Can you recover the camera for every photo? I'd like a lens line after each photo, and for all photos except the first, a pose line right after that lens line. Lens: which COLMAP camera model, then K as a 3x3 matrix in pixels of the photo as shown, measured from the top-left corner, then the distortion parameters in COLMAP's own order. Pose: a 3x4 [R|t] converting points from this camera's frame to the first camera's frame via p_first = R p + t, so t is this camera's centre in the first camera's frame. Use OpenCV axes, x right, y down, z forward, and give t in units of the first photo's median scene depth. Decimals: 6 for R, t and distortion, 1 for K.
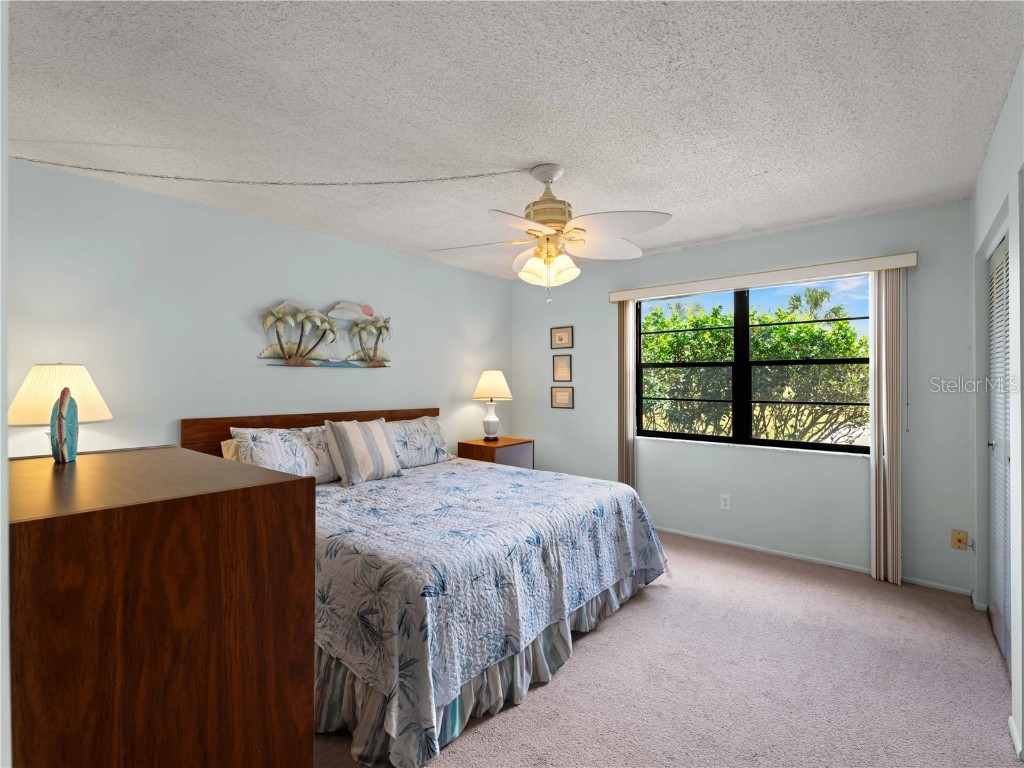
lens RADIAL K [[460.0, 0, 512.0], [0, 460.0, 384.0], [0, 0, 1]] dist [-0.000573, -0.000805]
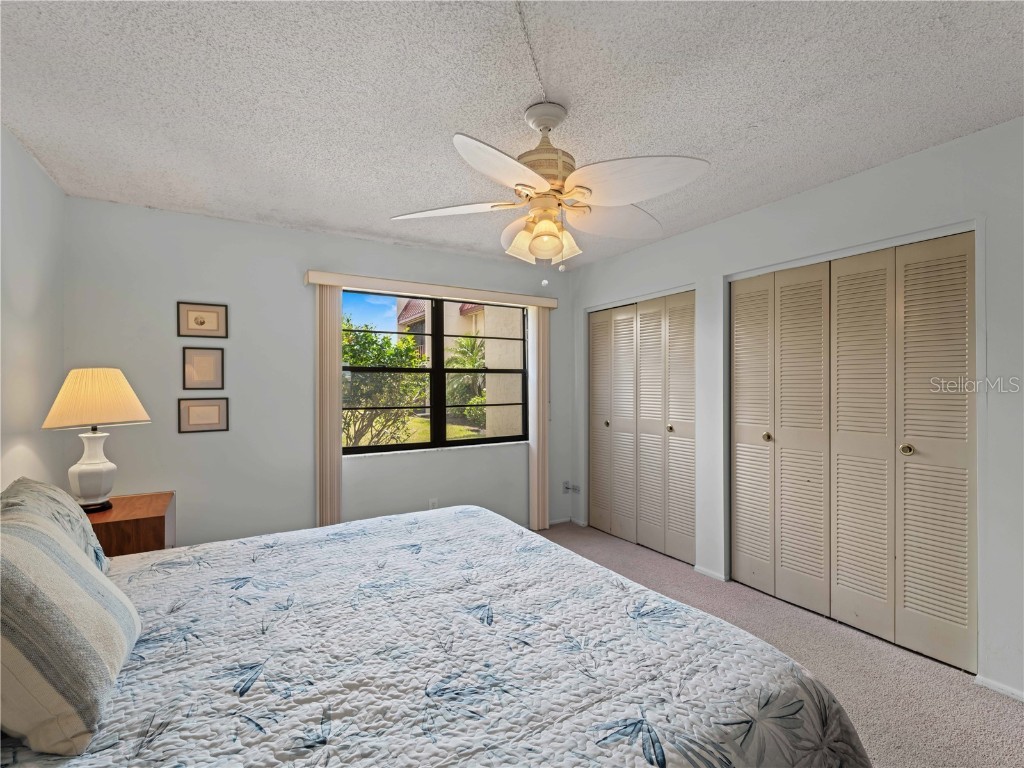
lens RADIAL K [[460.0, 0, 512.0], [0, 460.0, 384.0], [0, 0, 1]] dist [-0.000573, -0.000805]
pose [[0.360805, 0.004100, 0.932632, -0.396977], [0.016813, 0.999799, -0.010899, 0.000854], [-0.932490, 0.019613, 0.360663, 0.466949]]
